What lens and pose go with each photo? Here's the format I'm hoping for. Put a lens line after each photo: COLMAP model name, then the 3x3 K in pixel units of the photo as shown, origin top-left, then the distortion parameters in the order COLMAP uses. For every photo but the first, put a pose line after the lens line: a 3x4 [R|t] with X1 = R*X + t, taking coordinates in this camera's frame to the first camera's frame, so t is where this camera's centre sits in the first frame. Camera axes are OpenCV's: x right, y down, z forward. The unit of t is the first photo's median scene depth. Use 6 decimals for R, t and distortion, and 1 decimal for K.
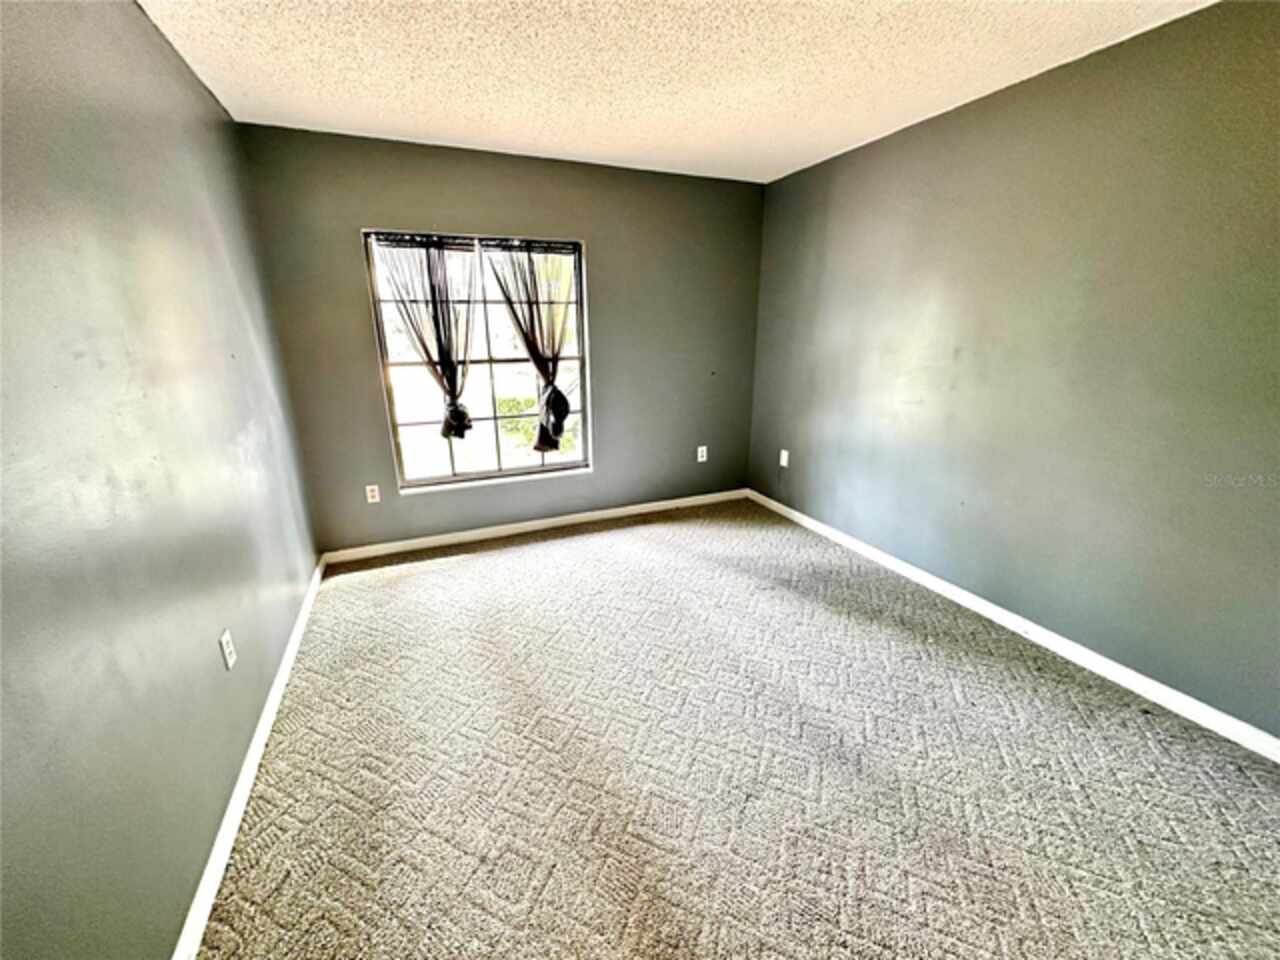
lens RADIAL K [[510.2, 0, 639.4], [0, 510.2, 480.6], [0, 0, 1]] dist [-0.000788, -0.000697]
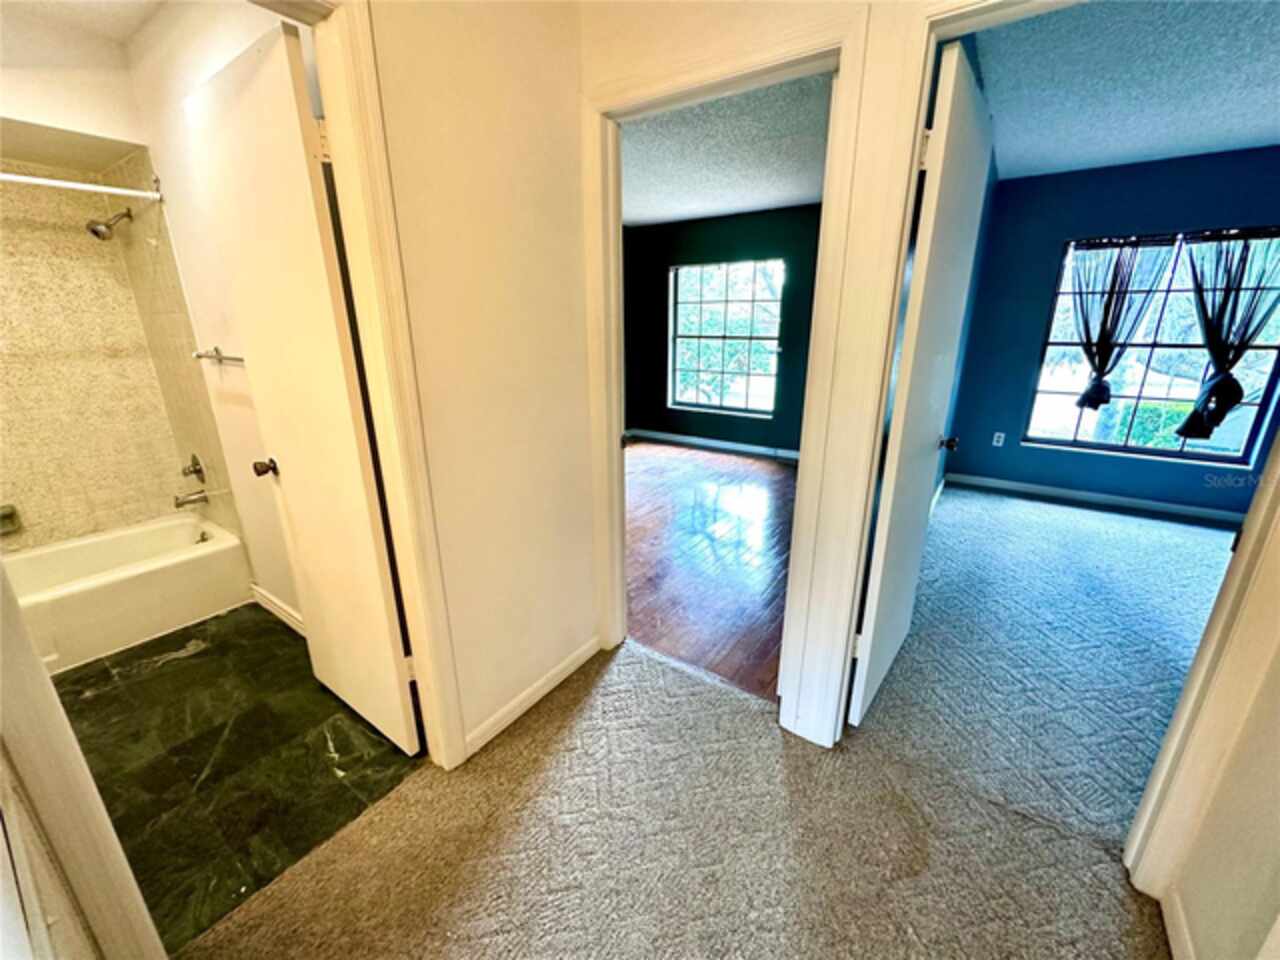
lens RADIAL K [[510.2, 0, 644.6], [0, 510.2, 477.7], [0, 0, 1]] dist [-0.000788, -0.000697]
pose [[0.515331, 0.258477, -0.817083, 0.115644], [-0.247688, 0.957664, 0.146732, 0.154273], [0.820417, 0.126766, 0.557535, -0.487487]]
